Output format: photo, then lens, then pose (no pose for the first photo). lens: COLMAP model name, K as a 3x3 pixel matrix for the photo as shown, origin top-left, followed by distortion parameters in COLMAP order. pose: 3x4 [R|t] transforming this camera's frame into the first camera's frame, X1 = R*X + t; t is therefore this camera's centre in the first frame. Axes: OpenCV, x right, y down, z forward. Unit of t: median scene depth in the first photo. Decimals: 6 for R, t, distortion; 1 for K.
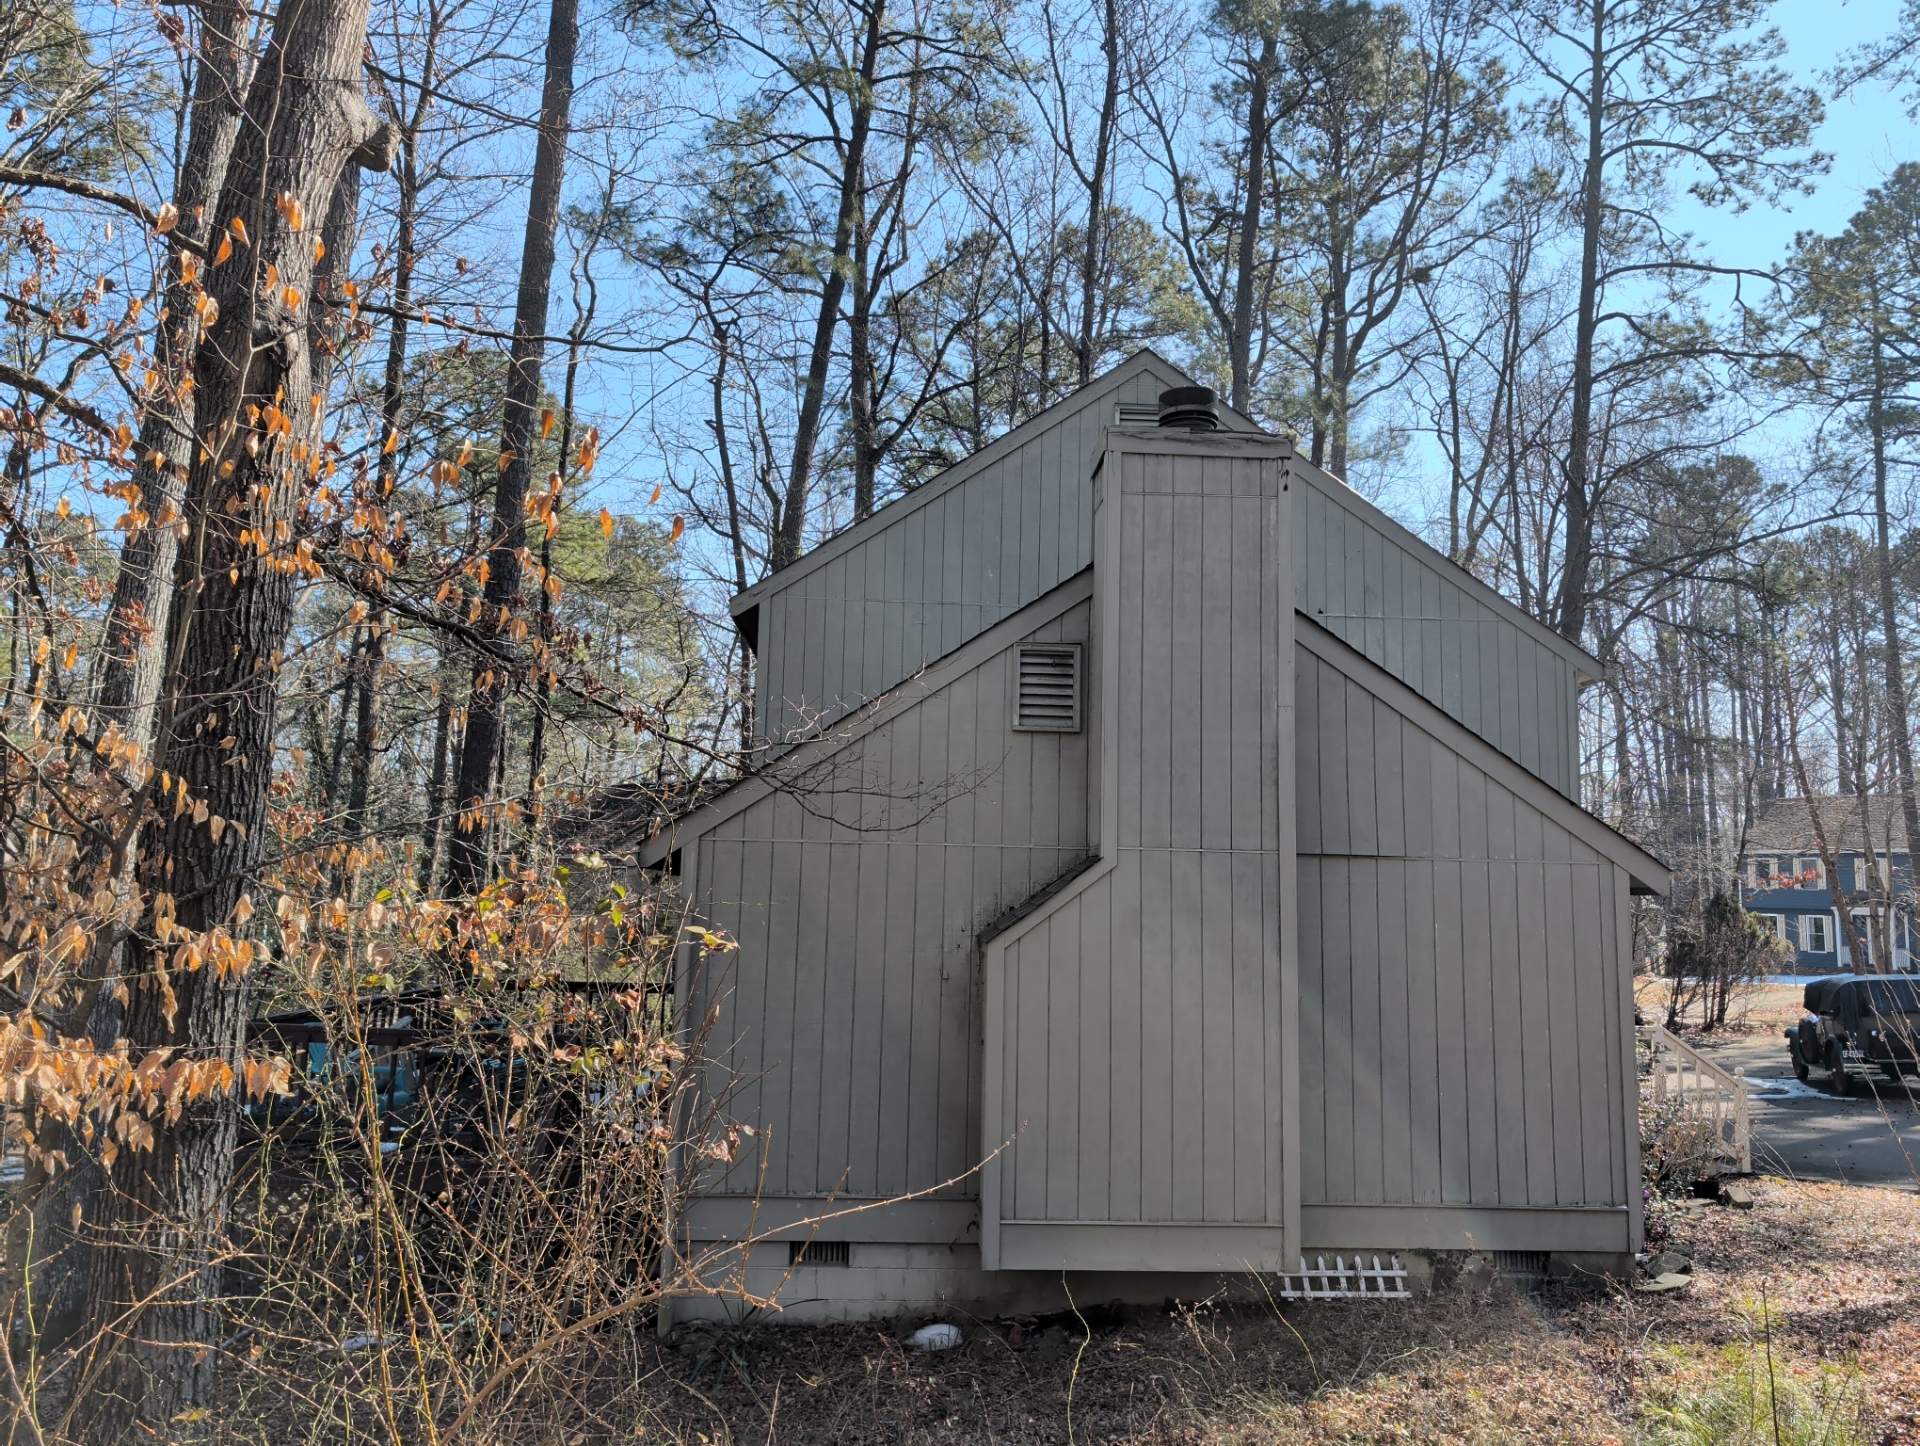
lens RADIAL K [[1409.9, 0, 960.0], [0, 1409.9, 723.0], [0, 0, 1]] dist [-0.003538, -0.005870]
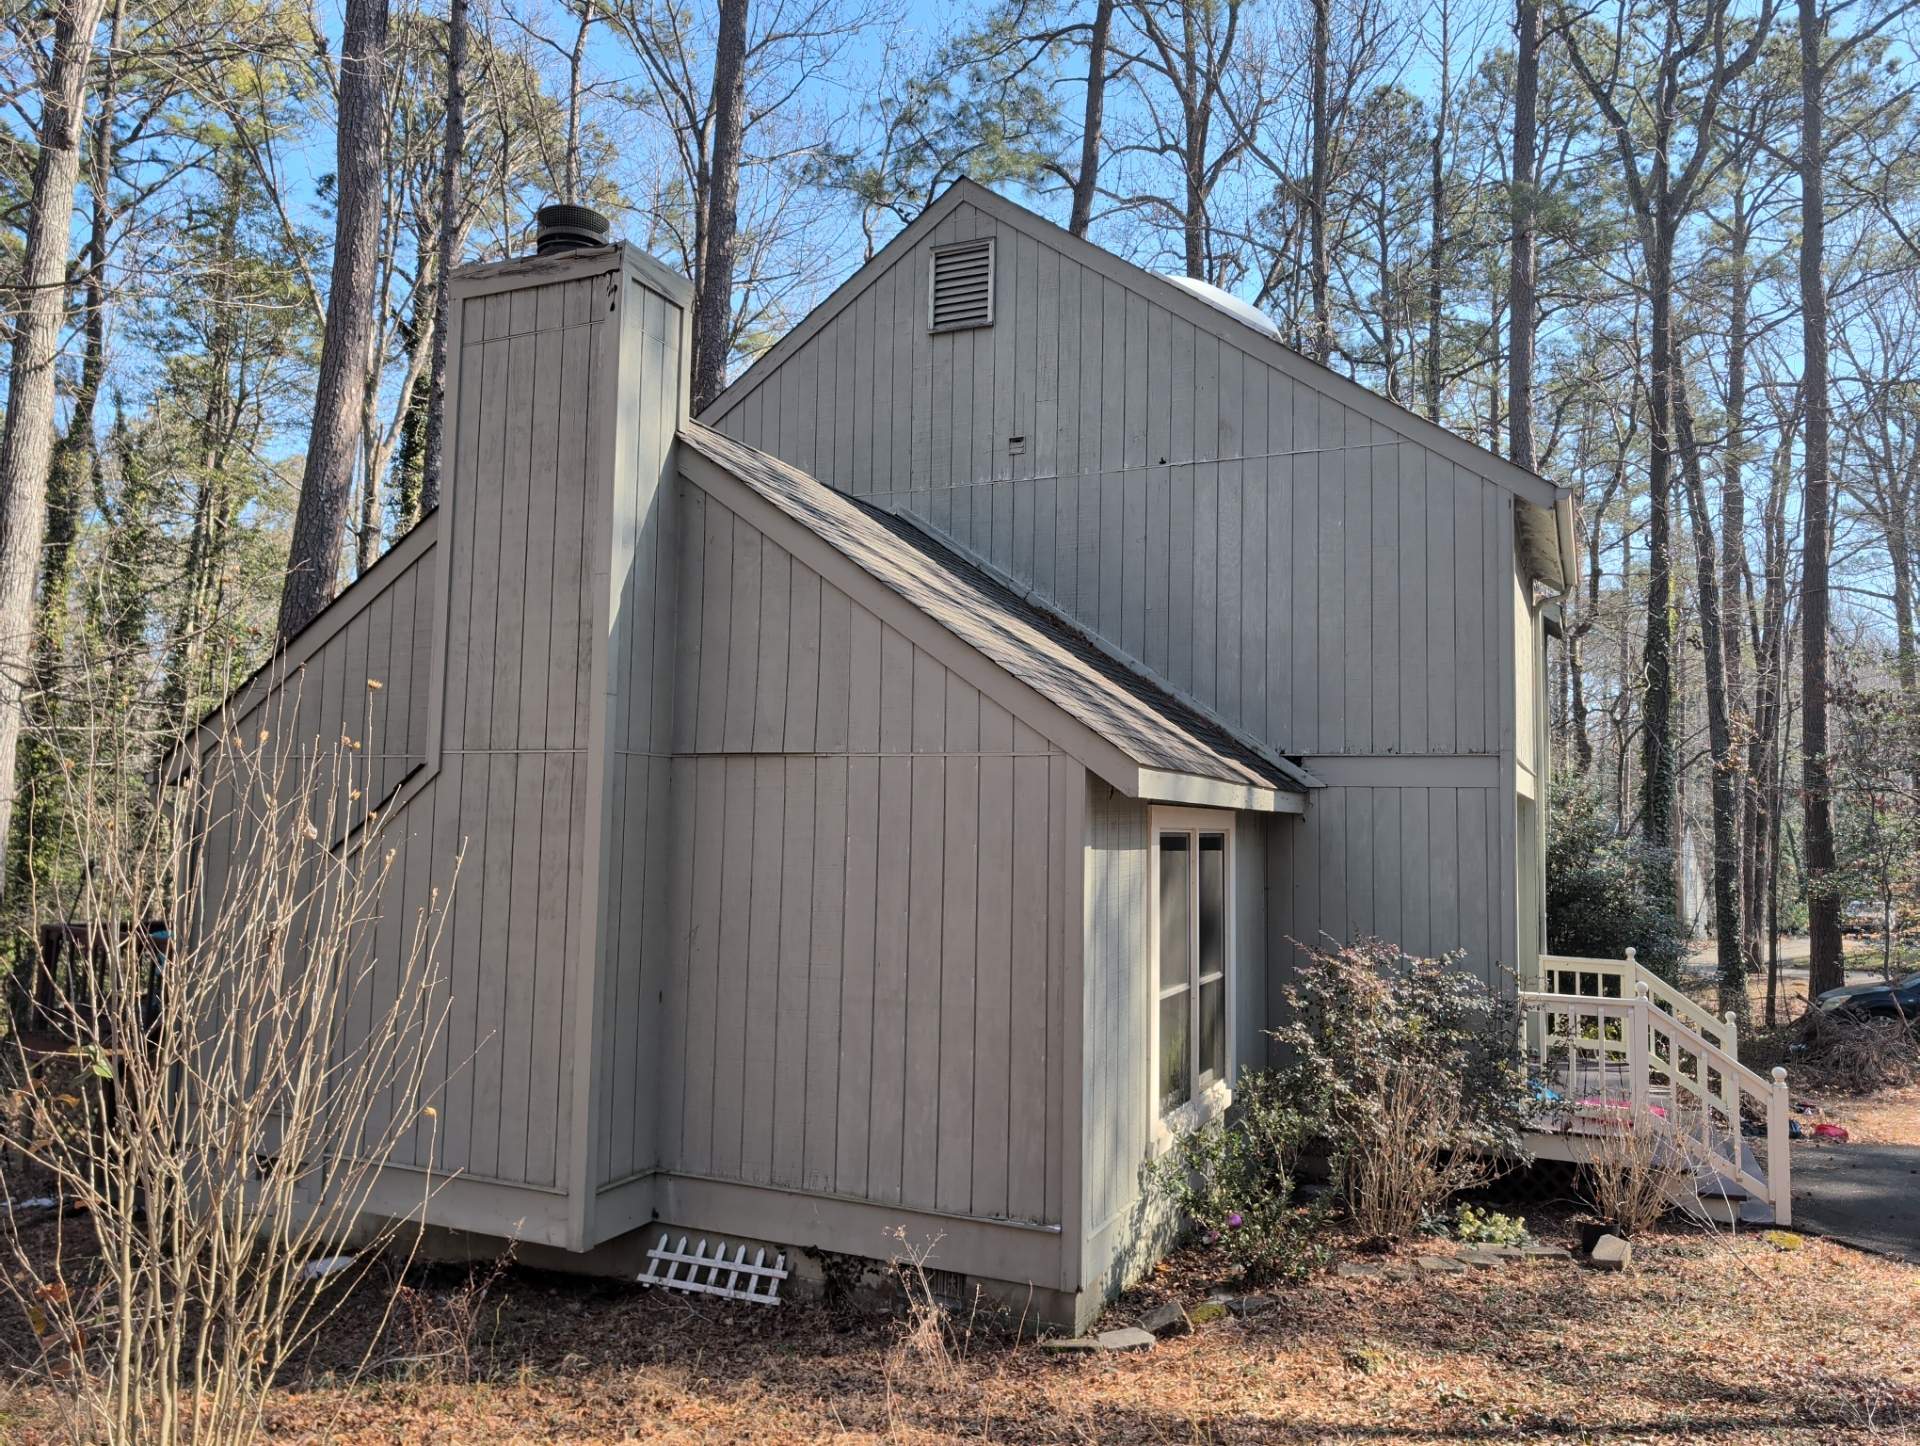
lens RADIAL K [[1409.9, 0, 960.0], [0, 1409.9, 723.0], [0, 0, 1]] dist [-0.003538, -0.005870]
pose [[0.890743, -0.038954, -0.452835, 0.765545], [0.055988, 0.998137, 0.024267, 0.065463], [0.451046, -0.046969, 0.891264, 0.345816]]
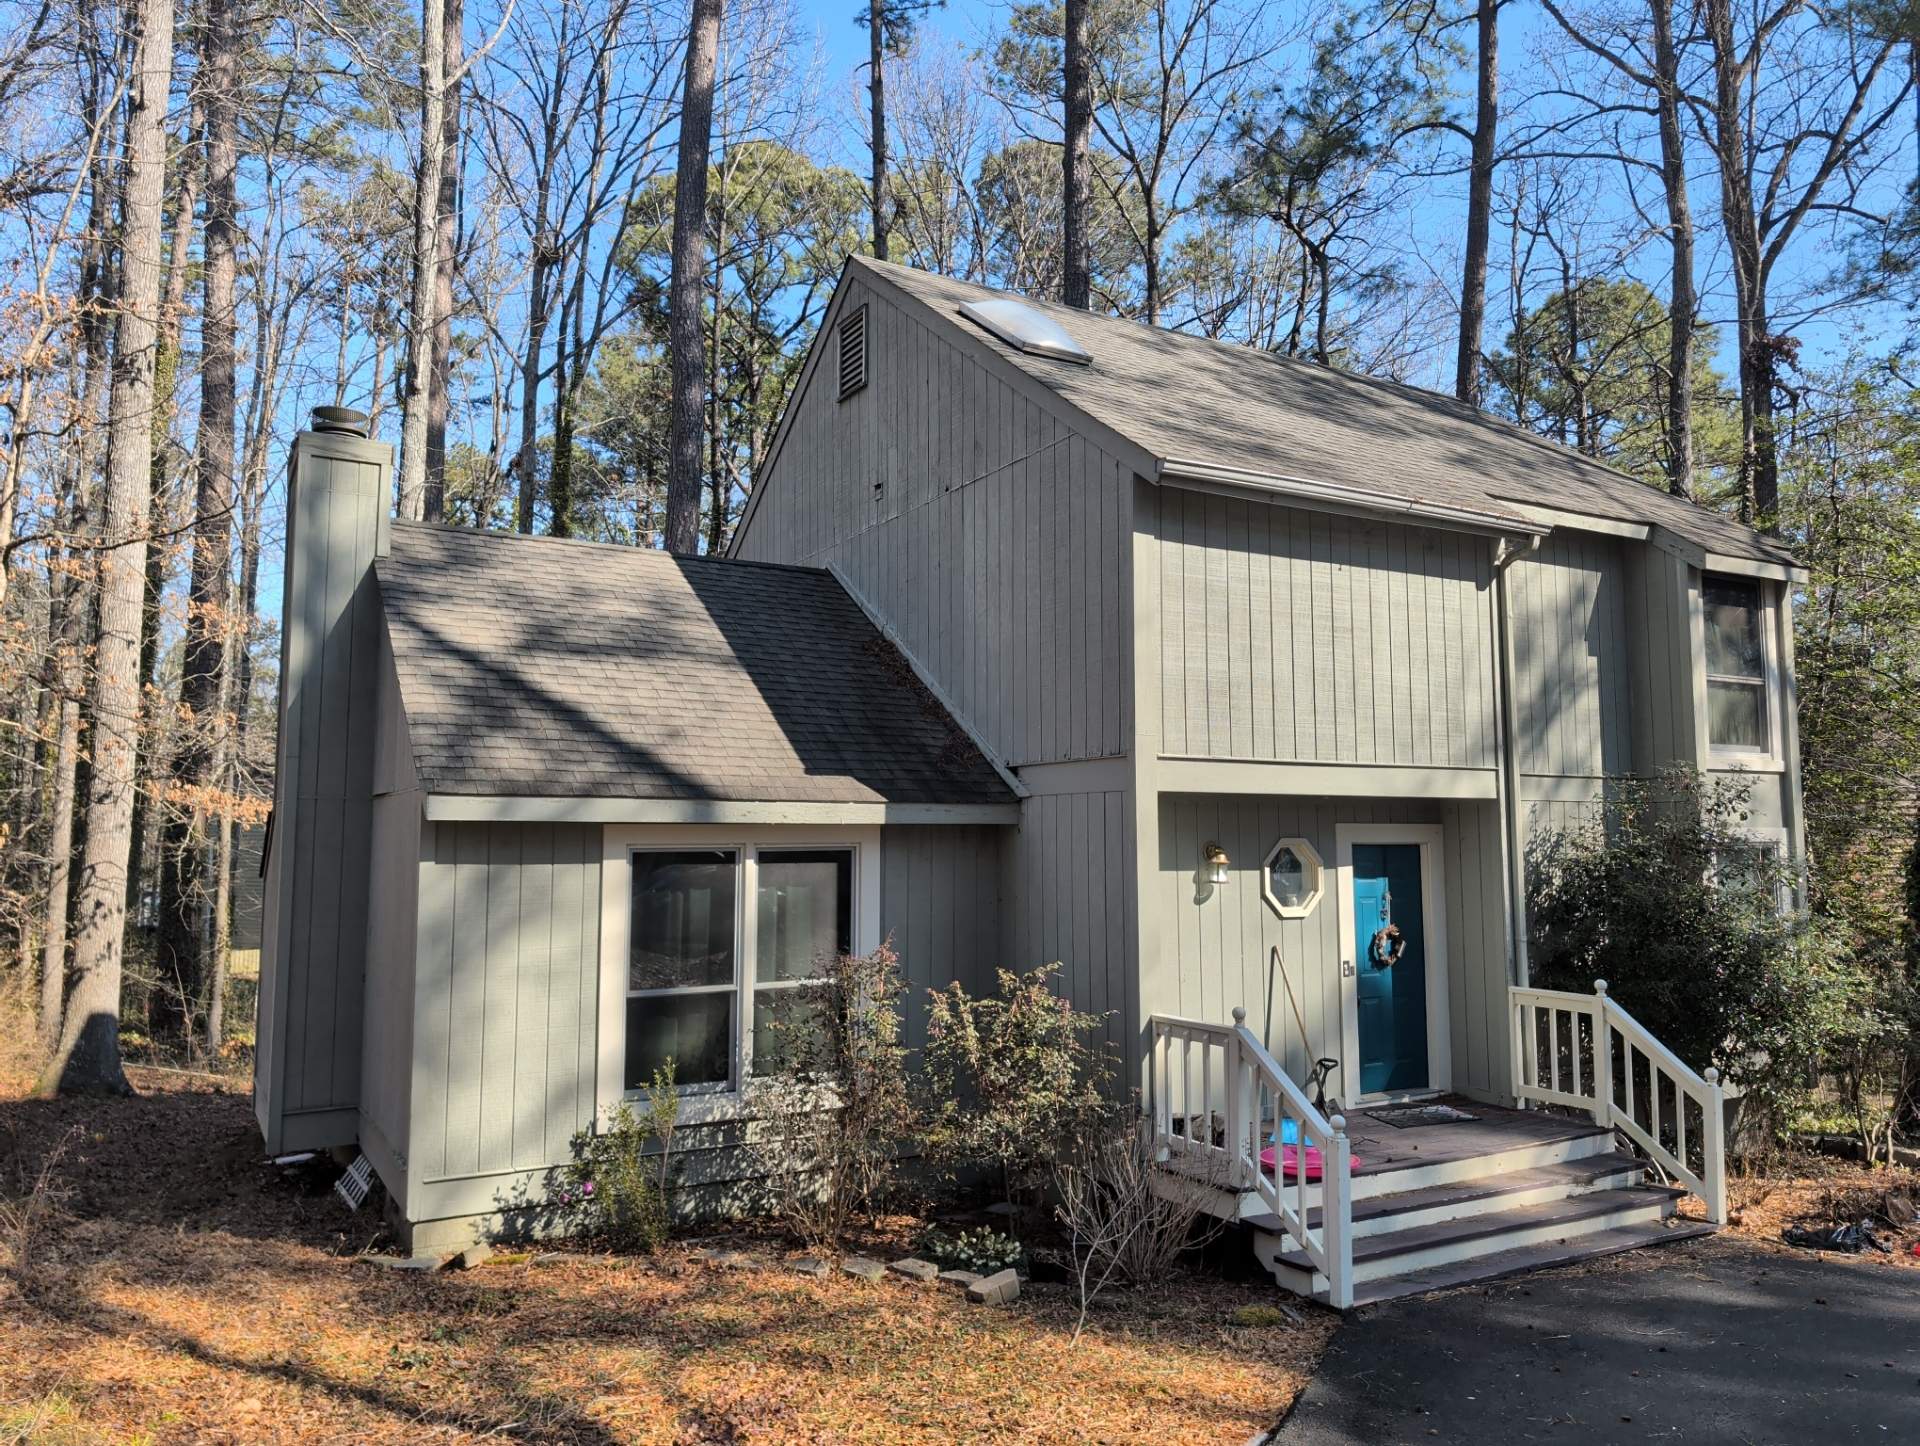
lens RADIAL K [[1409.9, 0, 960.0], [0, 1409.9, 723.0], [0, 0, 1]] dist [-0.003538, -0.005870]
pose [[0.478251, -0.099029, -0.872622, 1.450439], [0.114647, 0.992159, -0.049761, 0.150087], [0.870708, -0.076245, 0.485855, 0.886197]]
